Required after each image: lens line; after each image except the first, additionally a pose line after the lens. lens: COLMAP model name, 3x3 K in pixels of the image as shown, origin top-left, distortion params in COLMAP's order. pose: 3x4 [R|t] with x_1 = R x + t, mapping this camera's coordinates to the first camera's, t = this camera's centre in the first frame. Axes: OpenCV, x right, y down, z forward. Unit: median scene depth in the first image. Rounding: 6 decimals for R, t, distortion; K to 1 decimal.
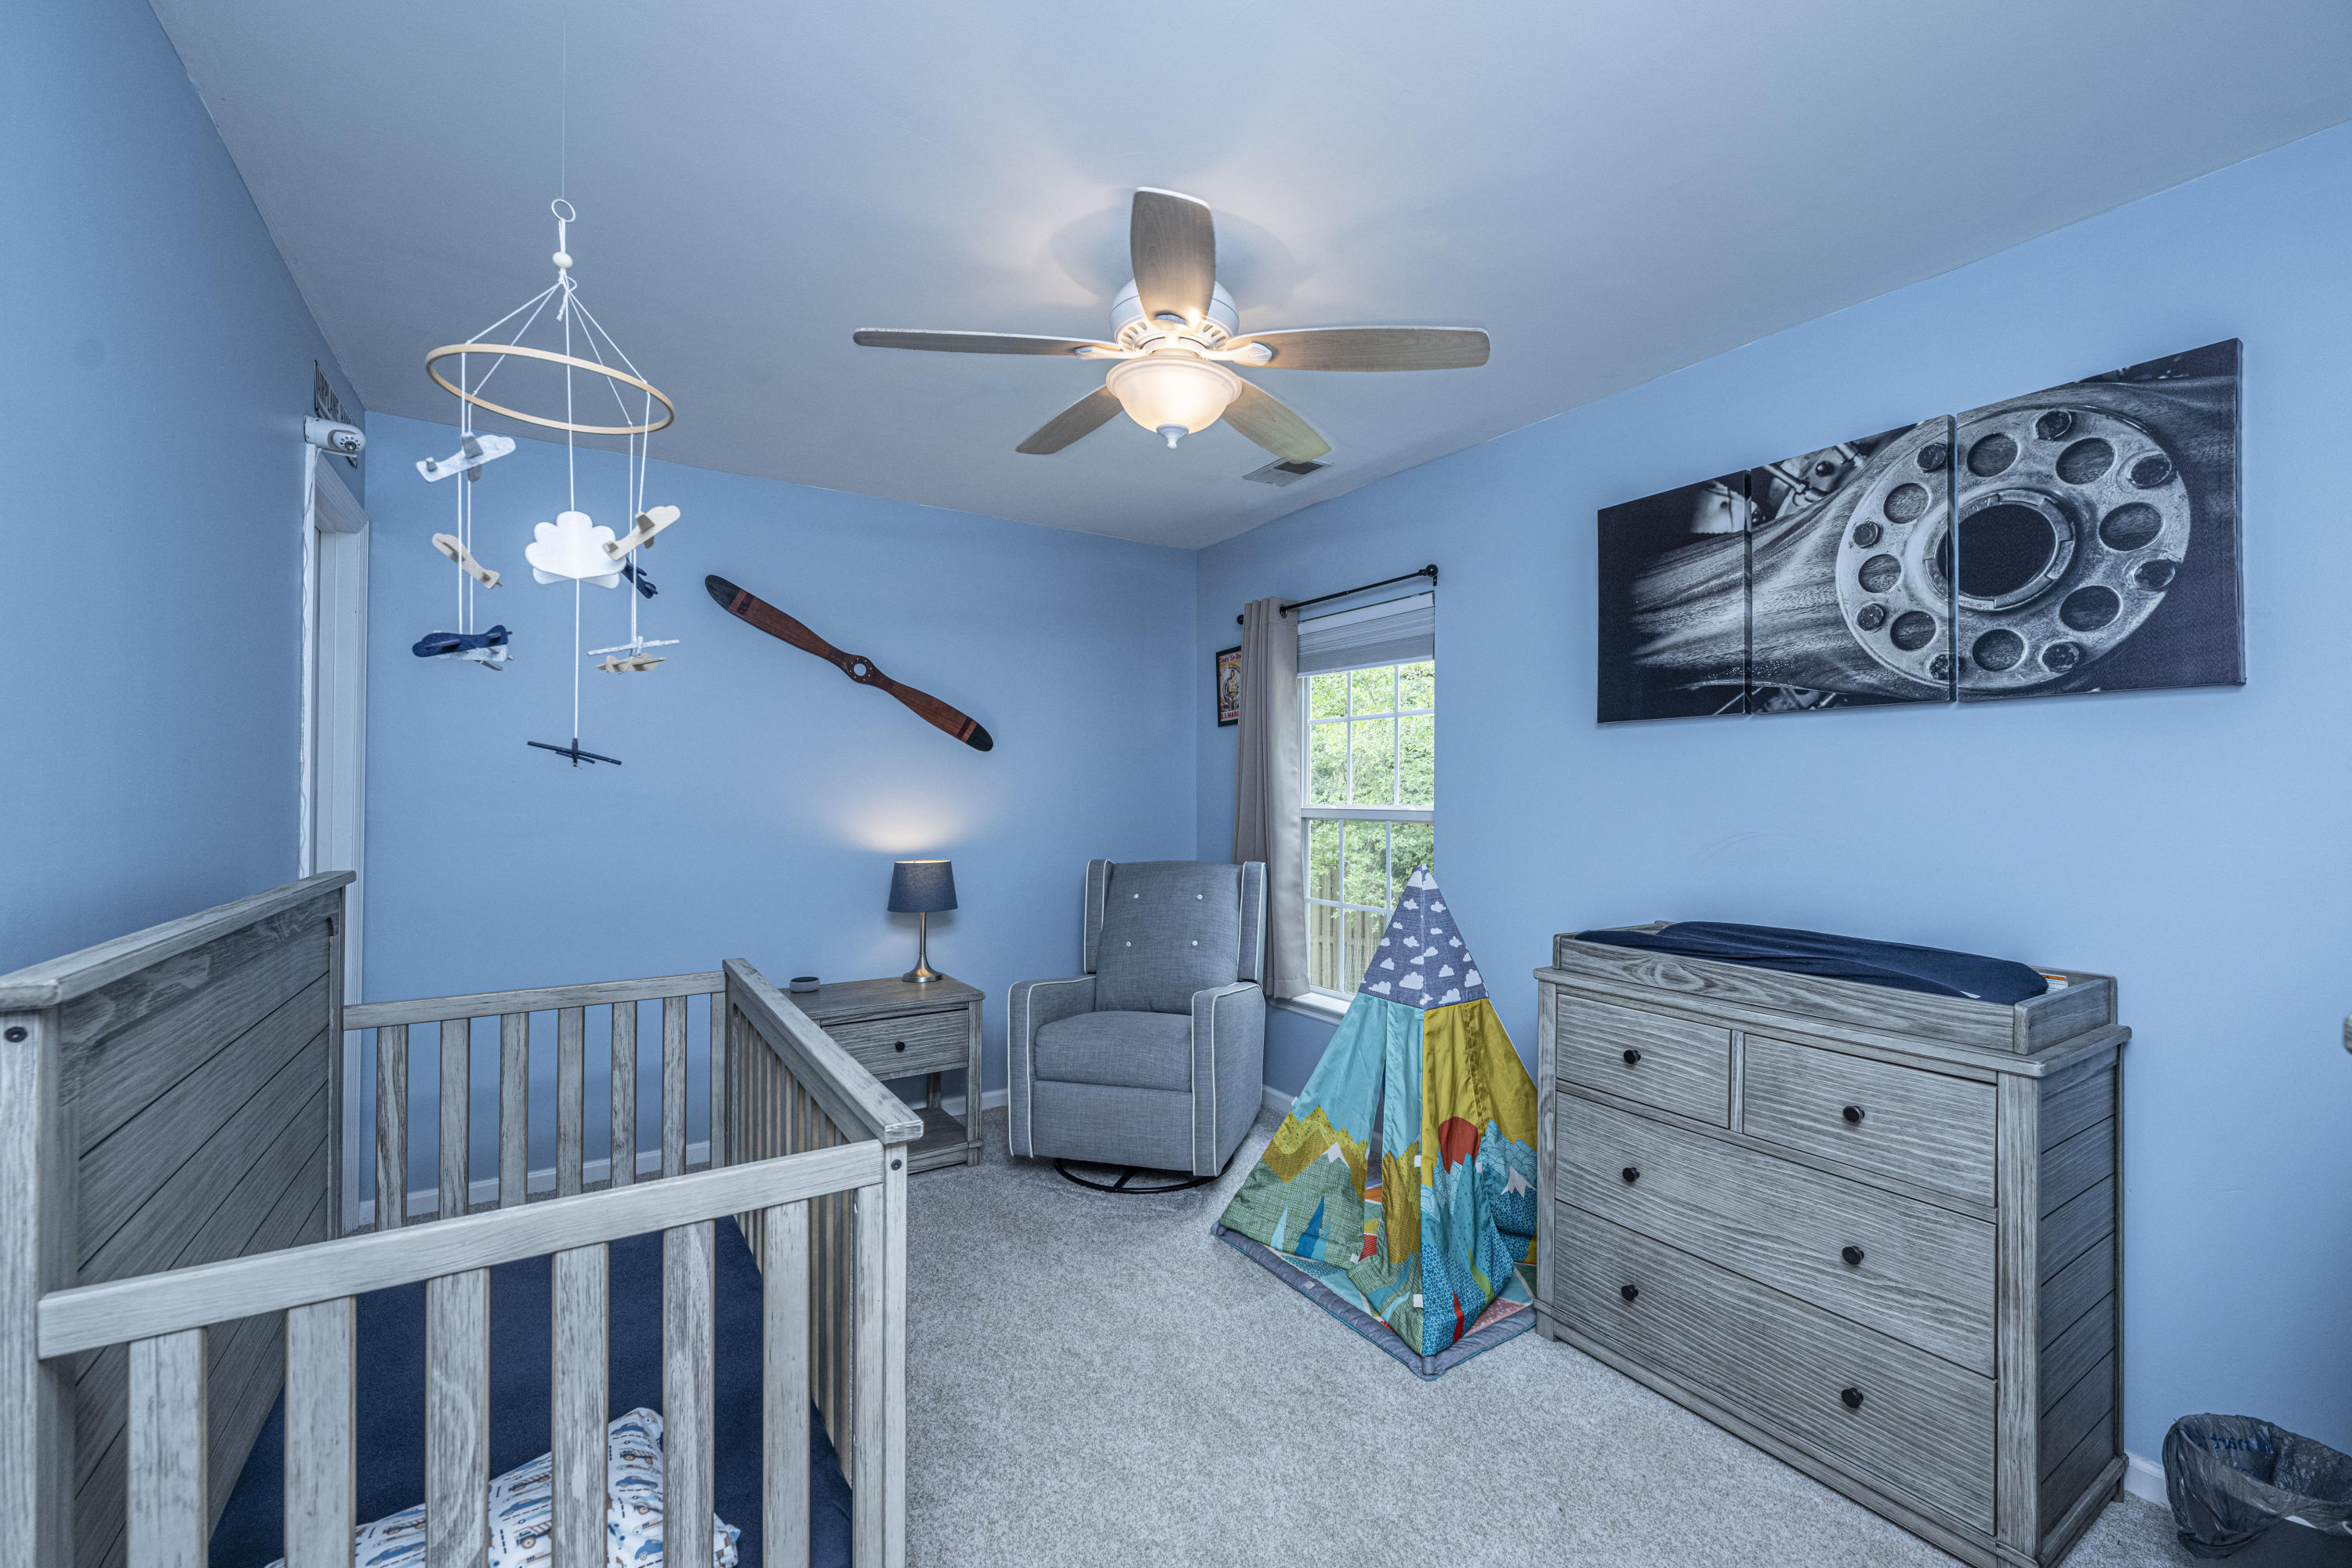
lens RADIAL K [[959.9, 0, 1176.0], [0, 959.9, 784.0], [0, 0, 1]] dist [-0.000653, 0.000026]
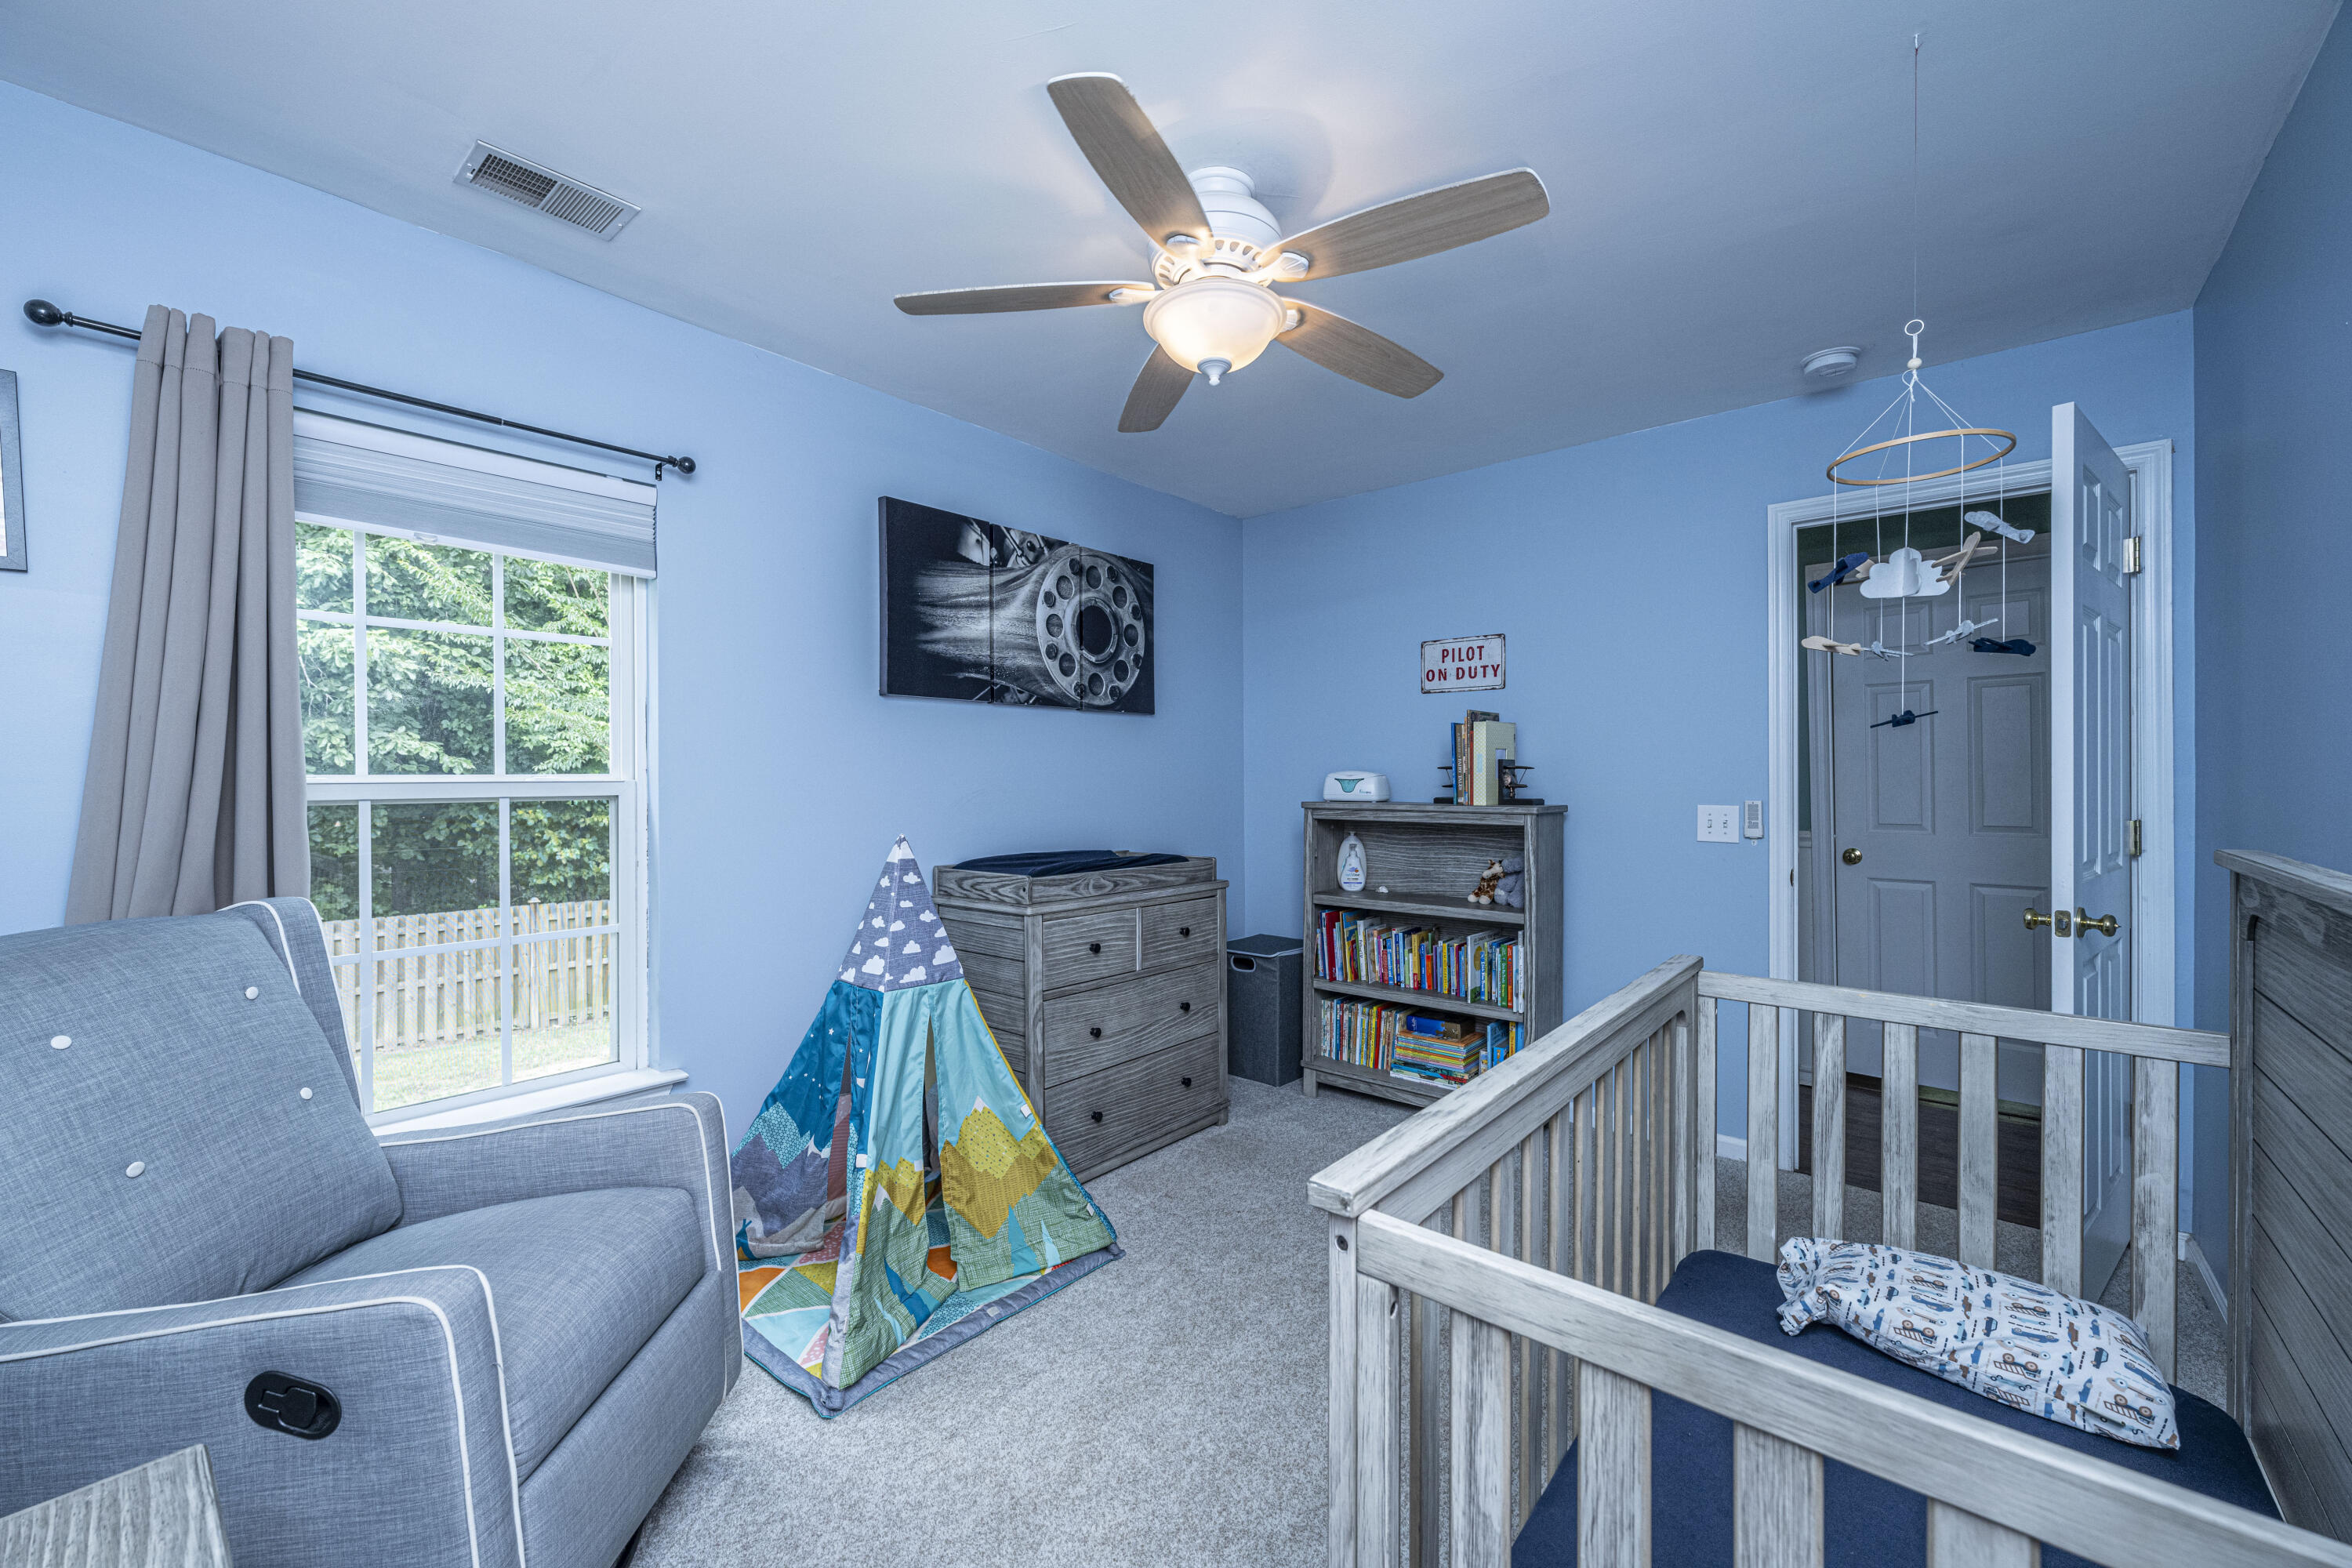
lens RADIAL K [[943.6, 0, 1164.5], [0, 943.6, 785.1], [0, 0, 1]] dist [0.000033, -0.000001]
pose [[-0.286055, -0.007897, 0.958181, -0.841298], [-0.004836, 0.999965, 0.006797, 0.038093], [-0.958201, -0.002689, -0.286083, 1.265021]]
